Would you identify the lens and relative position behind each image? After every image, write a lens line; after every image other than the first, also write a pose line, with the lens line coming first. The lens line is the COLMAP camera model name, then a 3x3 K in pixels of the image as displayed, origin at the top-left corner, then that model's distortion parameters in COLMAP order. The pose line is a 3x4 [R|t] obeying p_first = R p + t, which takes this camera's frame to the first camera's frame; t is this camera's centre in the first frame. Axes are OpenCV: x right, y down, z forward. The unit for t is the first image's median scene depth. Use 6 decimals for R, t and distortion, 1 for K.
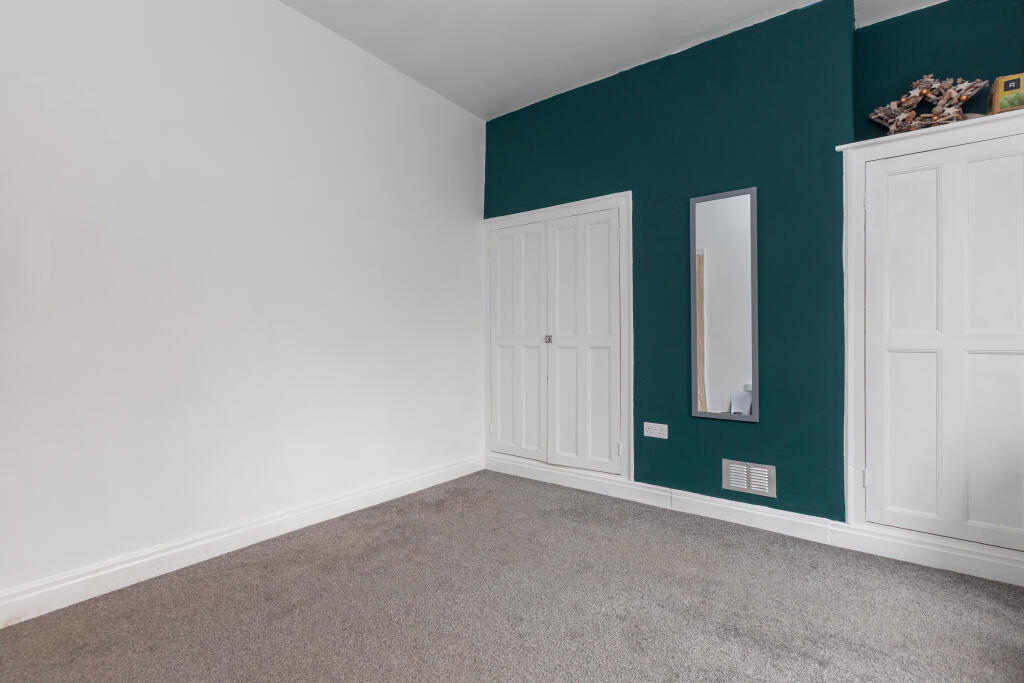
lens RADIAL K [[457.2, 0, 504.6], [0, 457.2, 334.8], [0, 0, 1]] dist [0.000746, -0.000048]
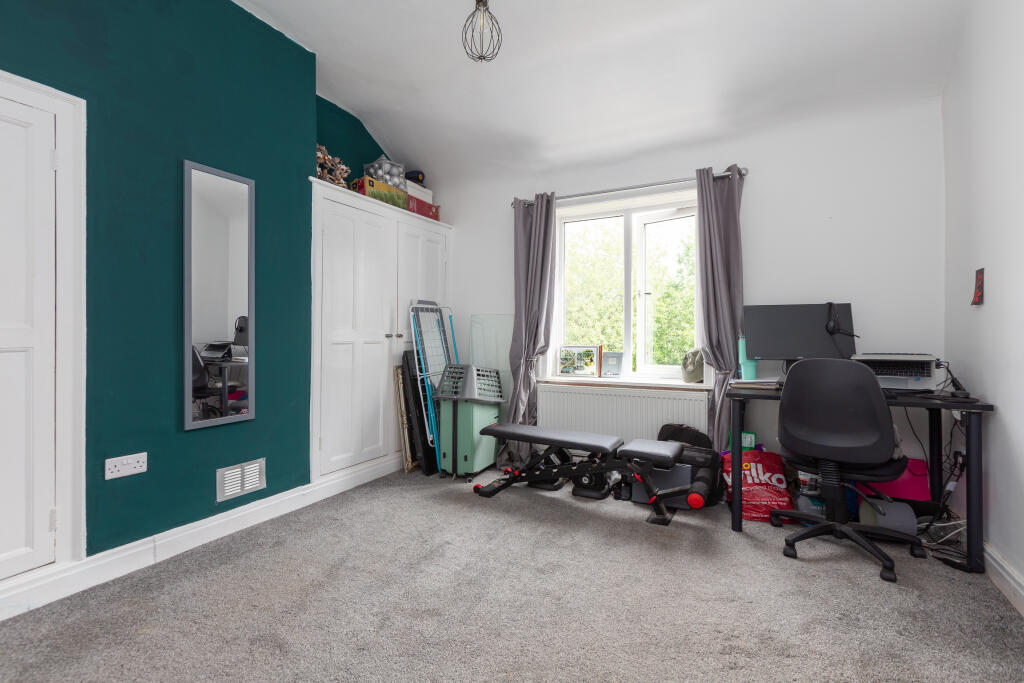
lens RADIAL K [[457.2, 0, 504.6], [0, 457.2, 334.8], [0, 0, 1]] dist [0.000746, -0.000048]
pose [[-0.135089, 0.000740, 0.990833, -0.496277], [-0.005582, 0.999983, -0.001508, 0.008055], [-0.990818, -0.005735, -0.135082, 0.588588]]
